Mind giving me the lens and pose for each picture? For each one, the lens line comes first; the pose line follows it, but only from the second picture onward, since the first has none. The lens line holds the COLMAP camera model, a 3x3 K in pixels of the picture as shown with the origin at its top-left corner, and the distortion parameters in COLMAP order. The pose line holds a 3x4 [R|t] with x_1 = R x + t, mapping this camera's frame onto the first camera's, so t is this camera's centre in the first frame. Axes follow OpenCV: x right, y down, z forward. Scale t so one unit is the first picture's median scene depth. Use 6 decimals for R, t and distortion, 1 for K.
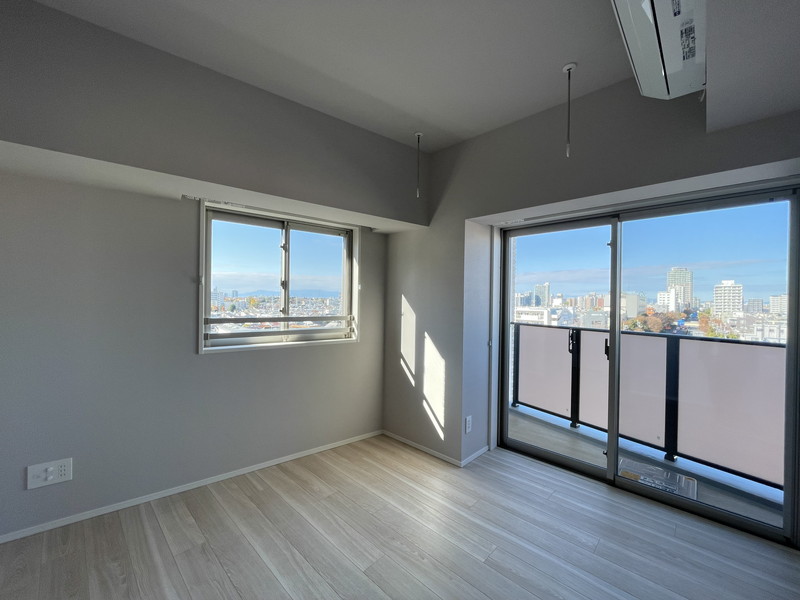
lens RADIAL K [[322.8, 0, 400.2], [0, 322.8, 301.0], [0, 0, 1]] dist [0.002506, 0.000103]
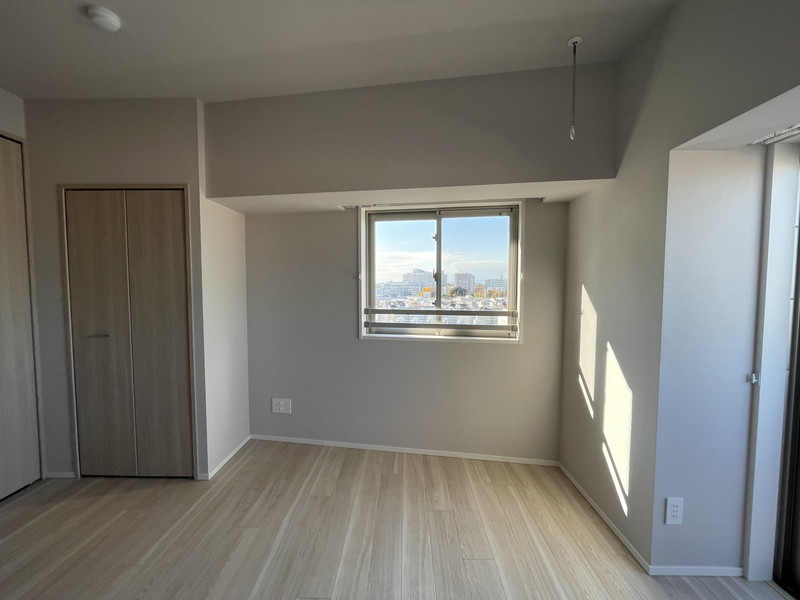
lens RADIAL K [[322.8, 0, 401.8], [0, 322.8, 301.1], [0, 0, 1]] dist [0.002506, 0.000103]
pose [[0.684036, 0.024983, -0.729020, 0.286914], [0.006998, 0.999143, 0.040807, -0.018121], [0.729415, -0.033015, 0.683275, 0.261013]]
